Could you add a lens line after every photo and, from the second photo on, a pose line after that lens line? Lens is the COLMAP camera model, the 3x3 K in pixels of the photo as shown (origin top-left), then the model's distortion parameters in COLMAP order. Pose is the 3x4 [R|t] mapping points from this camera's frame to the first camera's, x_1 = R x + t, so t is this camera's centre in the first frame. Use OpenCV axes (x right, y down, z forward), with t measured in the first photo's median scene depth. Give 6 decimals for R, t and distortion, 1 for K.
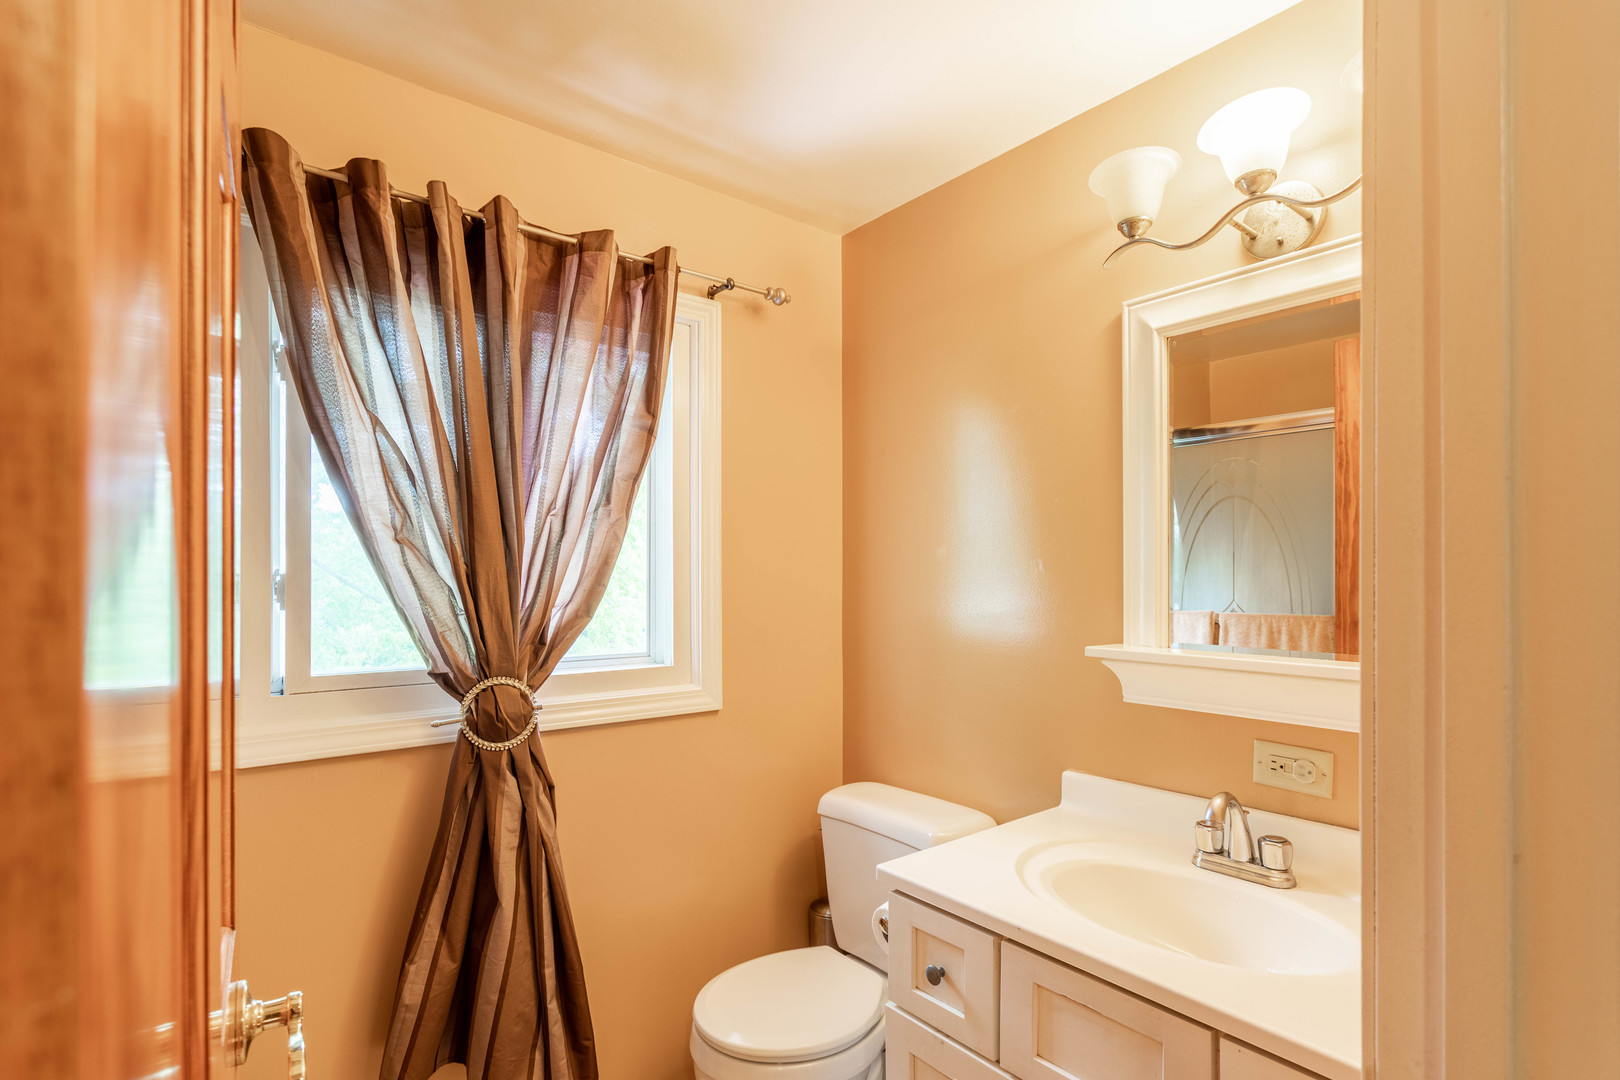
lens RADIAL K [[779.8, 0, 817.9], [0, 779.8, 568.1], [0, 0, 1]] dist [-0.001246, 0.001559]
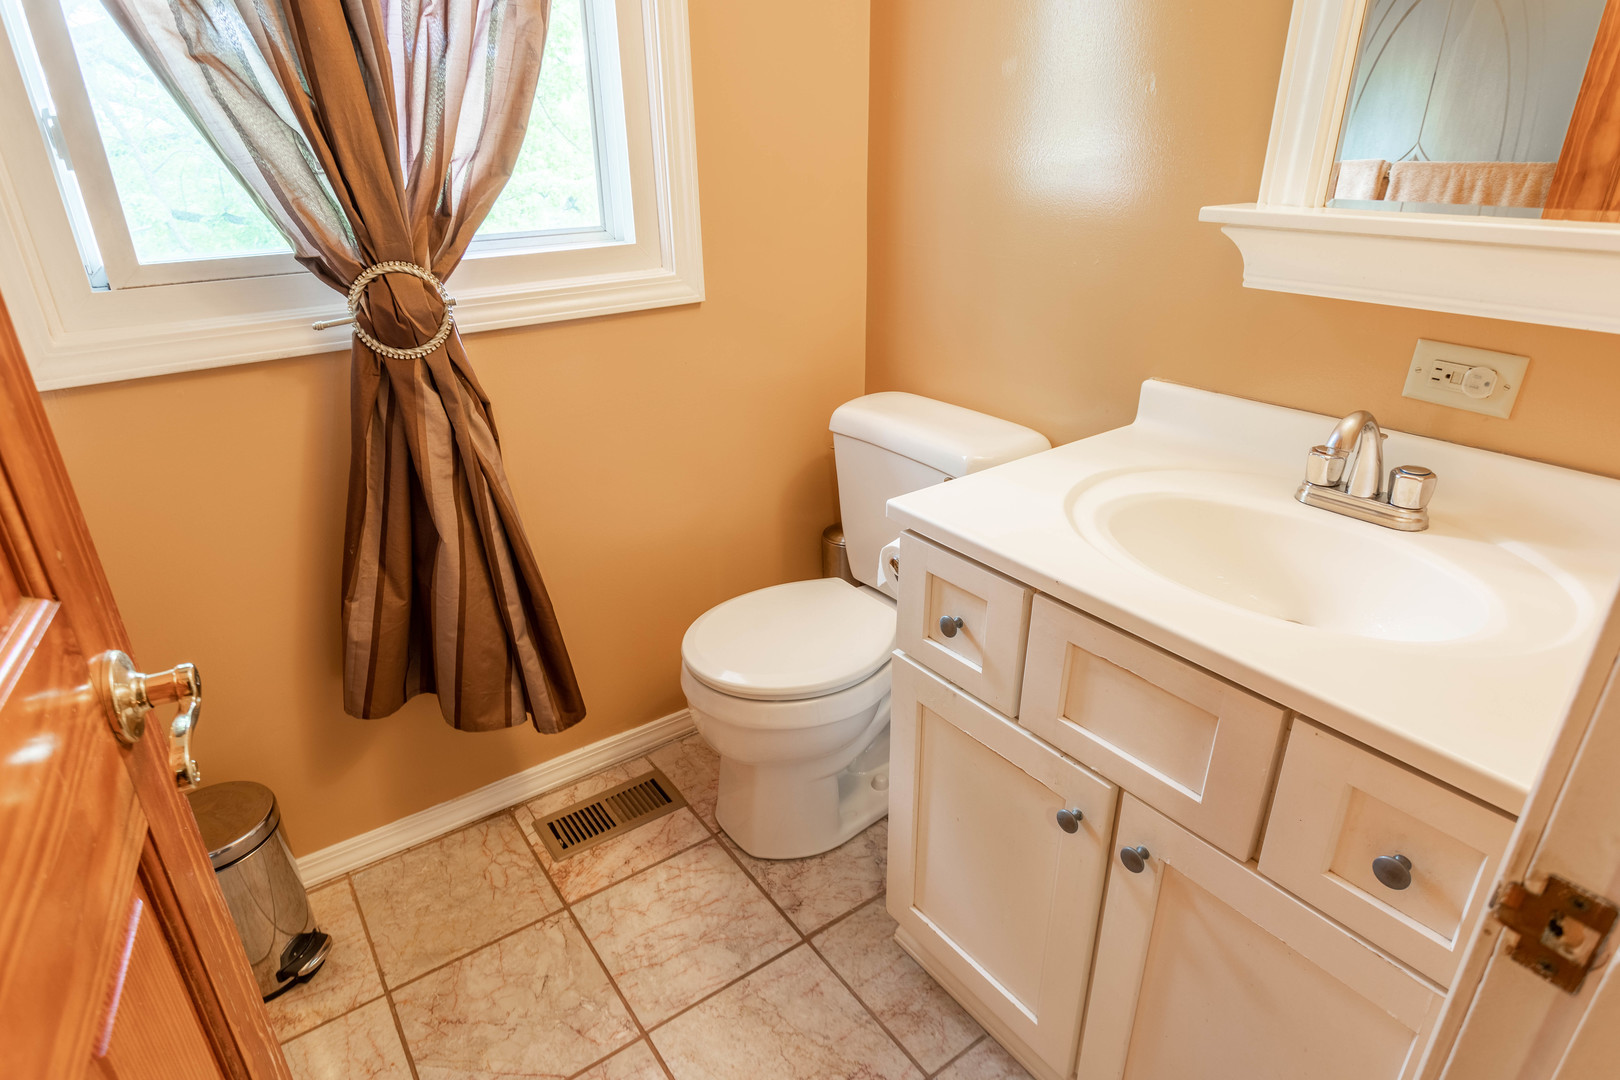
lens RADIAL K [[911.2, 0, 798.2], [0, 911.2, 543.7], [0, 0, 1]] dist [-0.013188, 0.006716]
pose [[0.997846, 0.007809, -0.065129, 0.041425], [0.020772, 0.904178, 0.426652, 0.020909], [0.062220, -0.427085, 0.902068, 0.124233]]
